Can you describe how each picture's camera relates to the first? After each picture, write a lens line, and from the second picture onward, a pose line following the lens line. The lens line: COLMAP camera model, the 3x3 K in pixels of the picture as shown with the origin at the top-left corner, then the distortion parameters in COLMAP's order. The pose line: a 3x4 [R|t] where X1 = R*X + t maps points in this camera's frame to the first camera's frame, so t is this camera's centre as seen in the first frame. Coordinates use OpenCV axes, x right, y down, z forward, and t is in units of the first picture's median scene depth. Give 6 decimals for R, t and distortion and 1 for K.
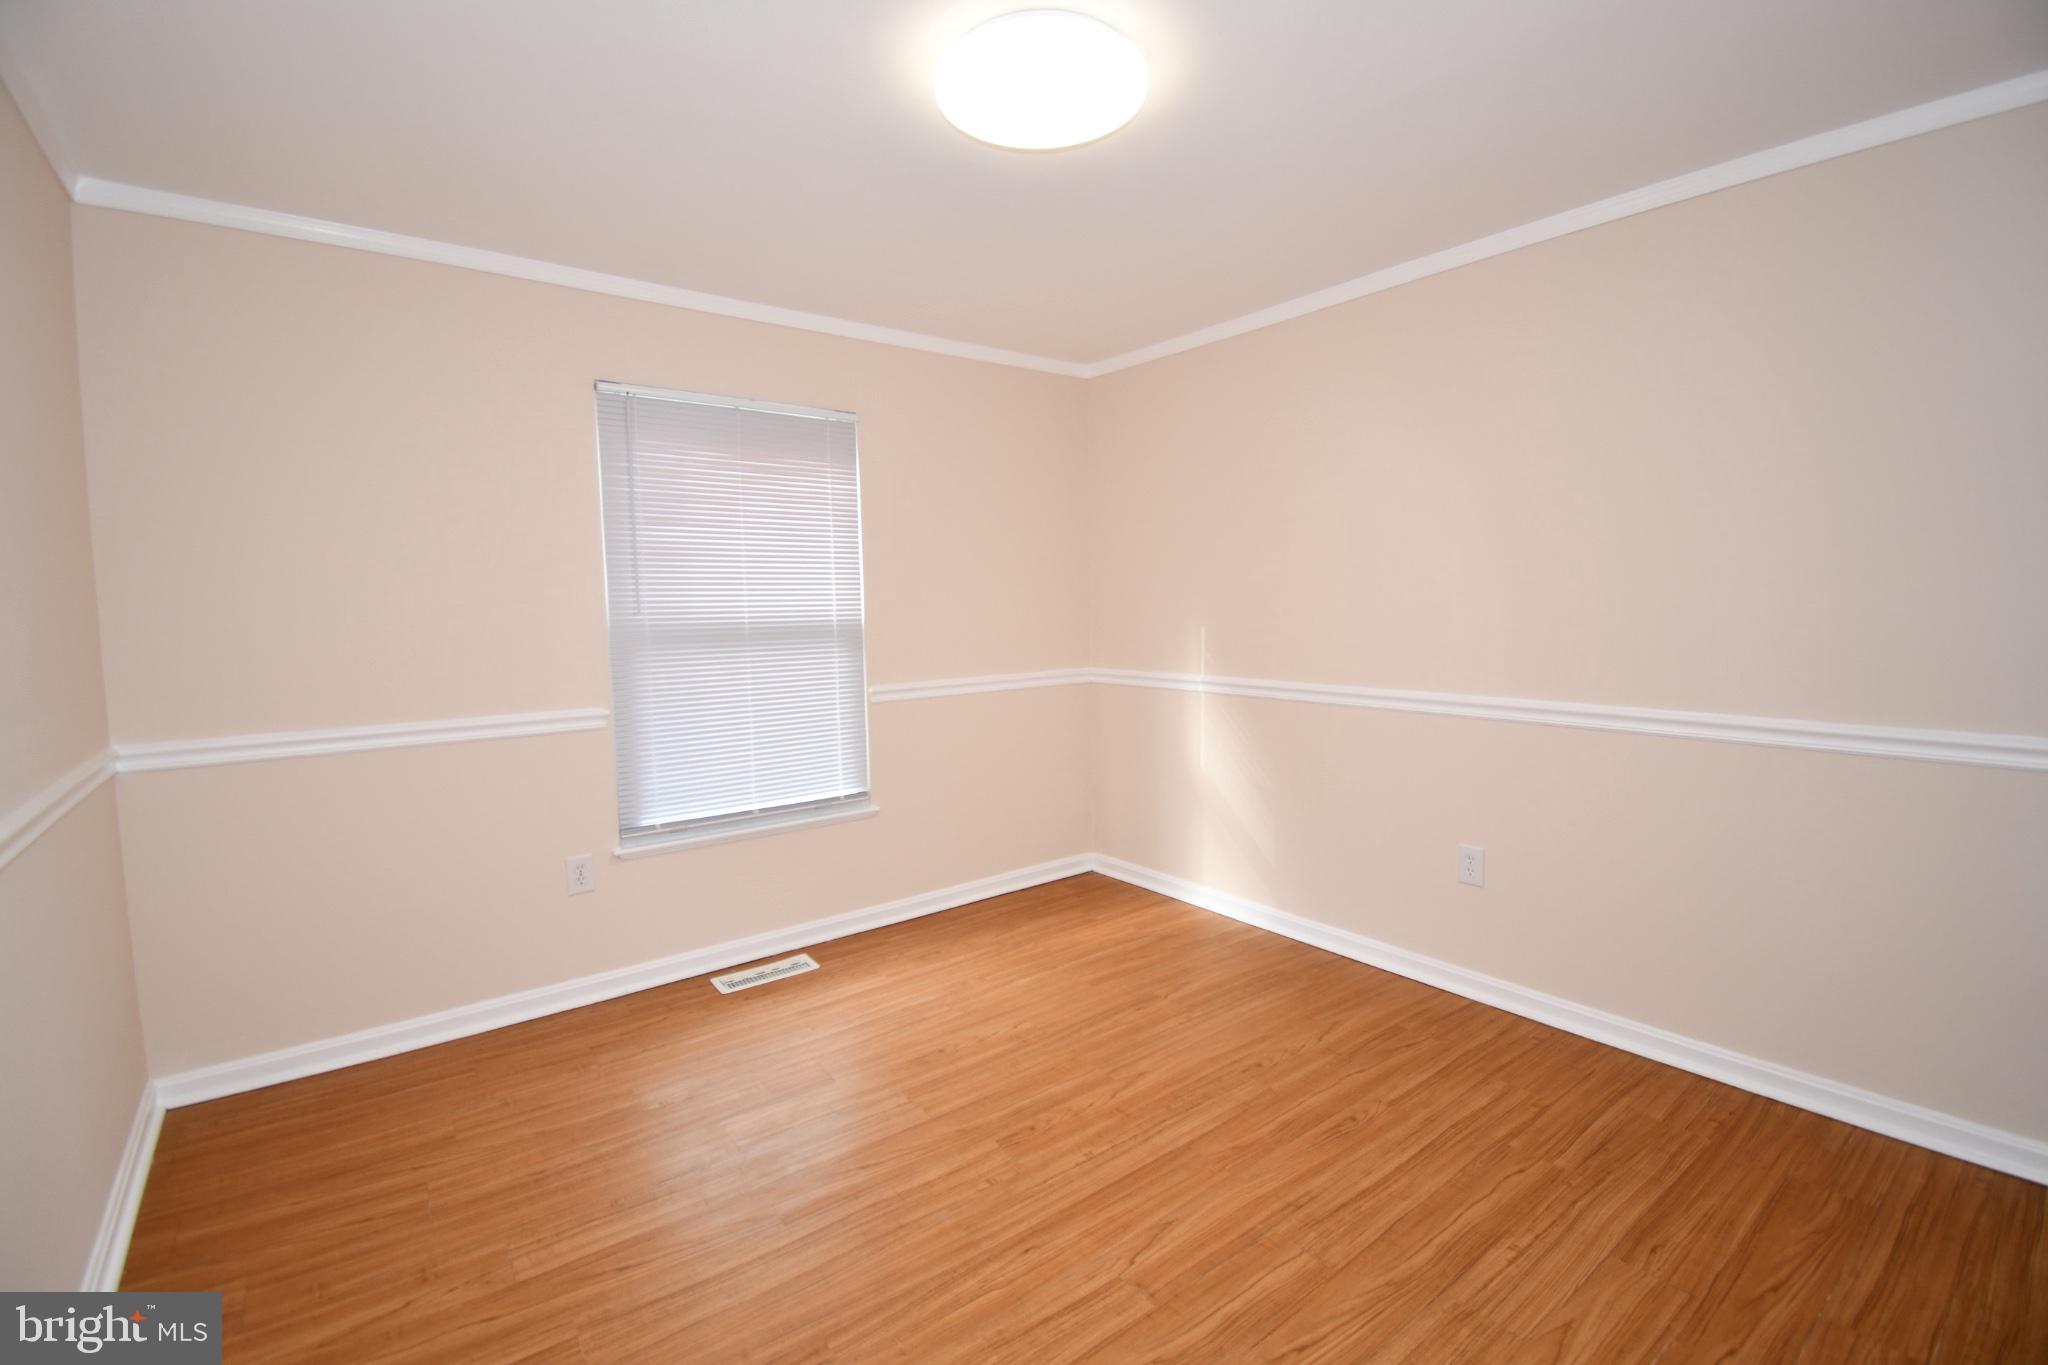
lens RADIAL K [[898.3, 0, 1023.0], [0, 898.3, 670.8], [0, 0, 1]] dist [0.023665, -0.028924]
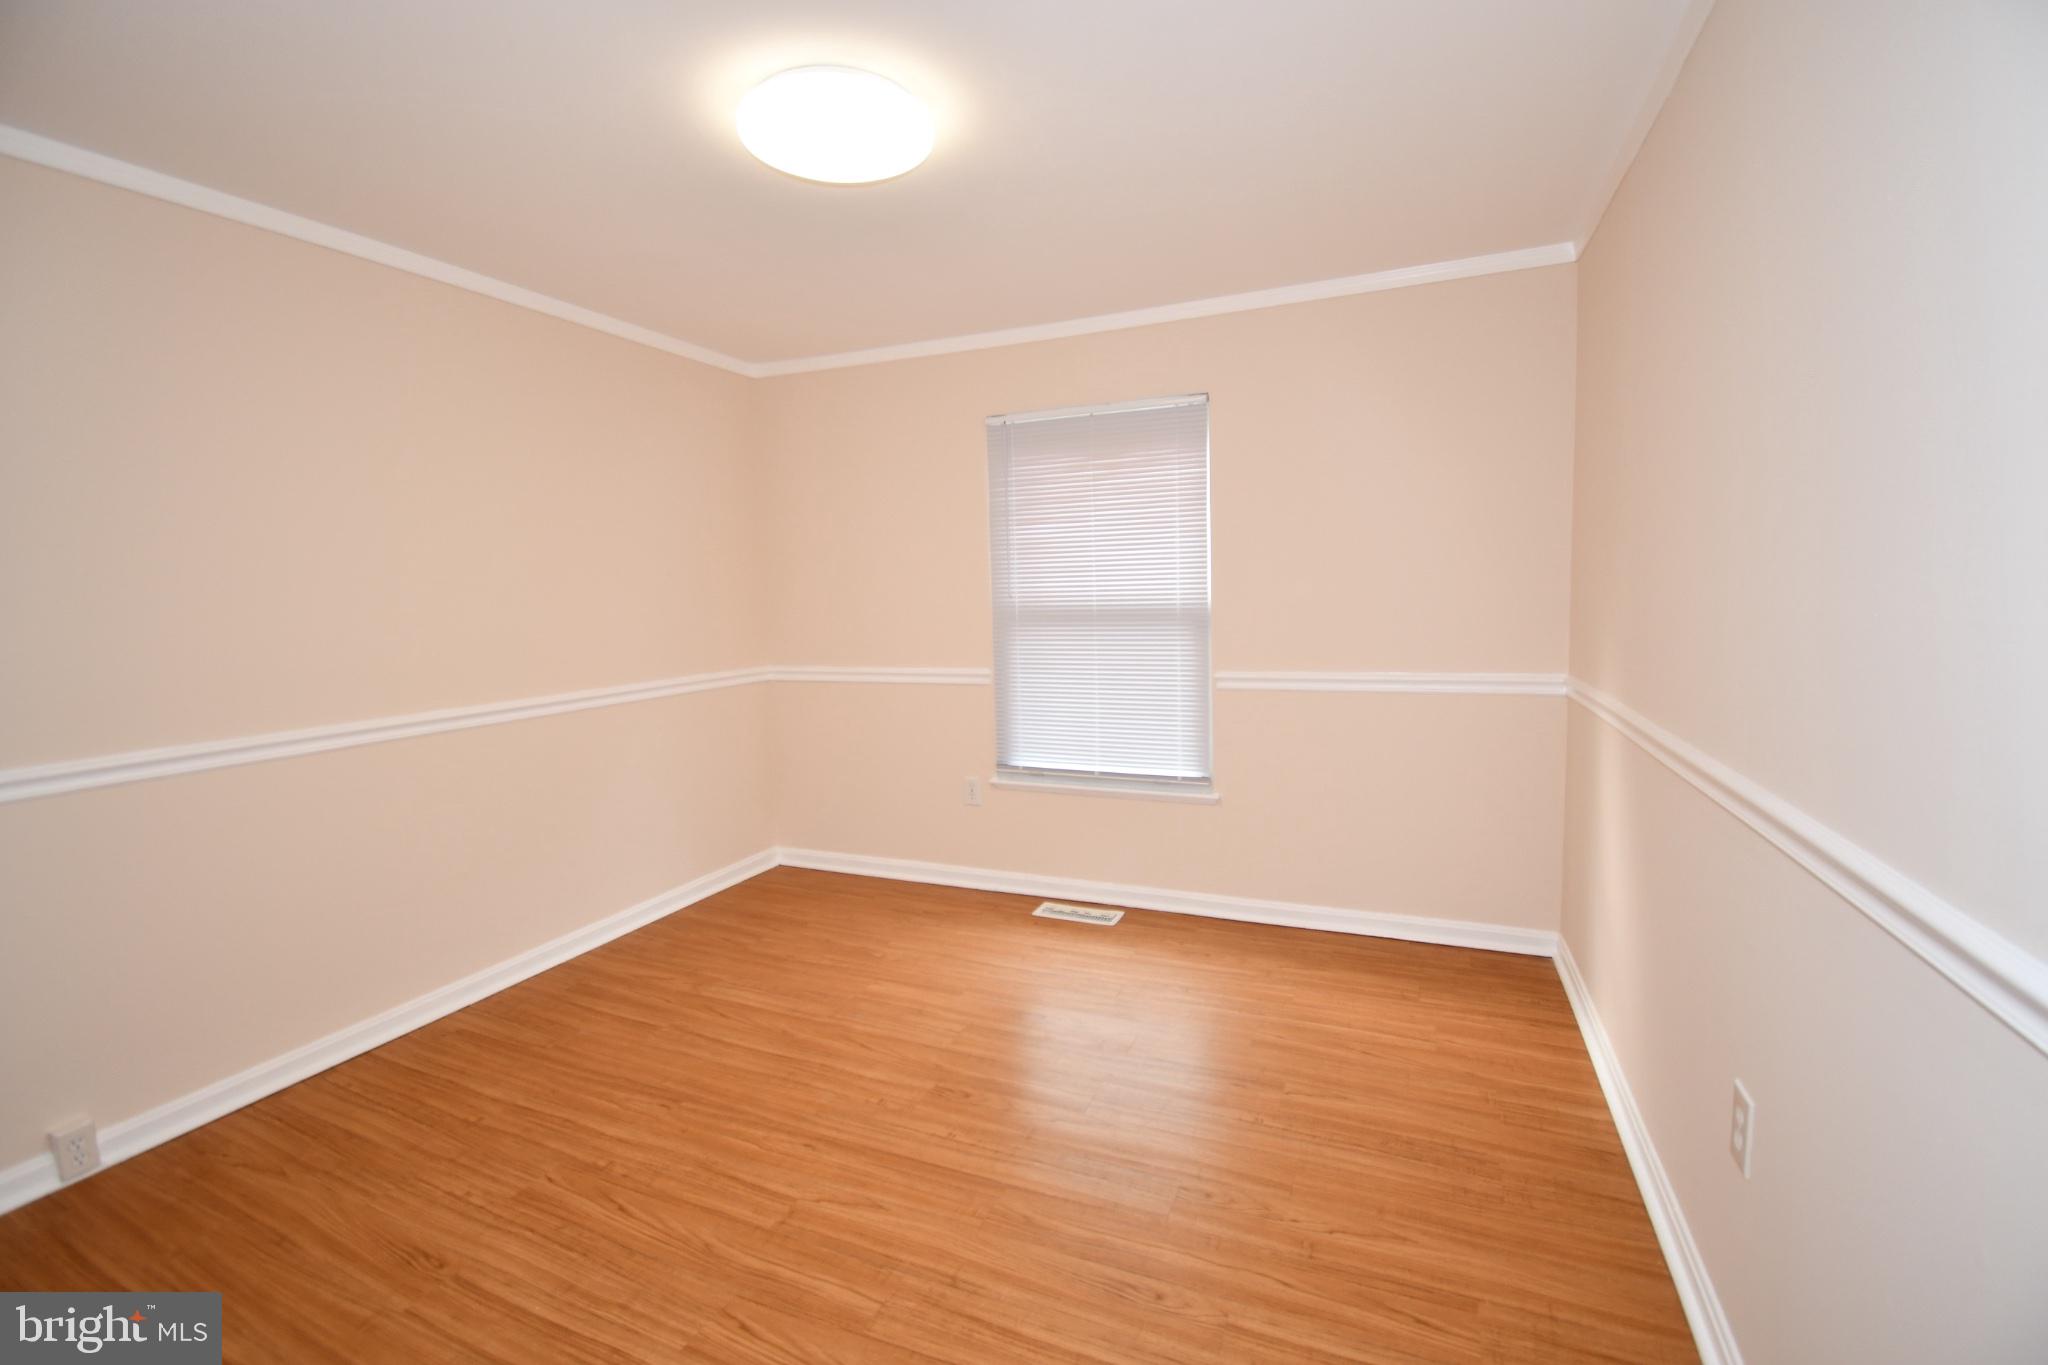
lens RADIAL K [[898.3, 0, 1023.0], [0, 898.3, 670.8], [0, 0, 1]] dist [0.023665, -0.028924]
pose [[0.490404, 0.082760, -0.867557, 0.905149], [-0.051433, 0.996494, 0.065986, -0.059171], [0.869976, 0.012261, 0.492942, 0.526805]]
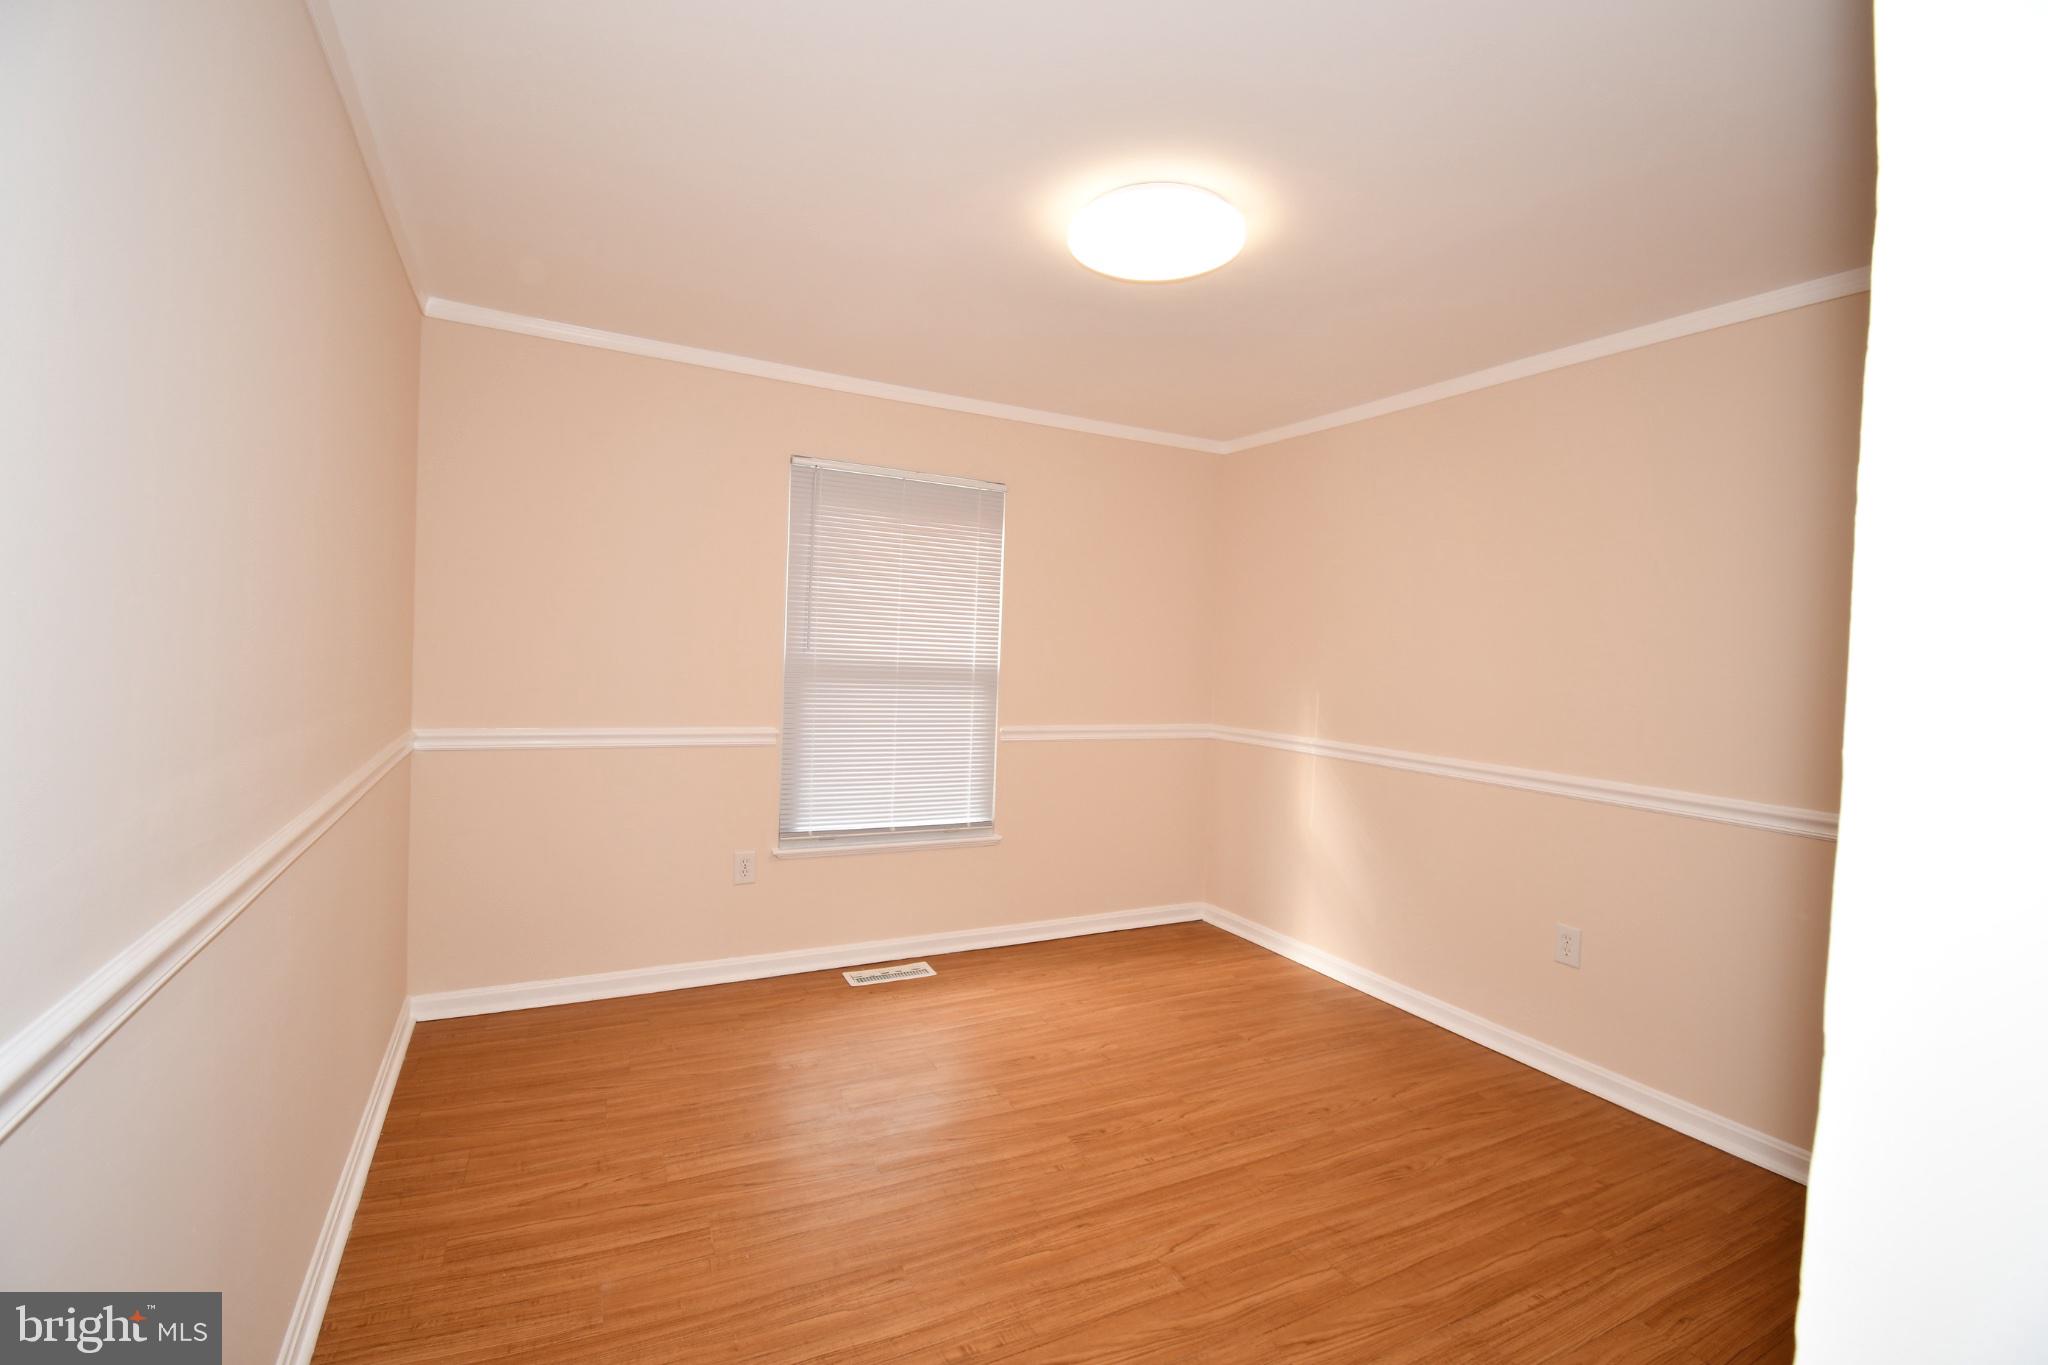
lens RADIAL K [[898.3, 0, 1023.0], [0, 898.3, 670.8], [0, 0, 1]] dist [0.023665, -0.028924]
pose [[0.982925, 0.059986, -0.173957, 0.072251], [-0.069751, 0.996282, -0.050572, 0.004992], [0.170276, 0.061842, 0.983454, -0.143233]]
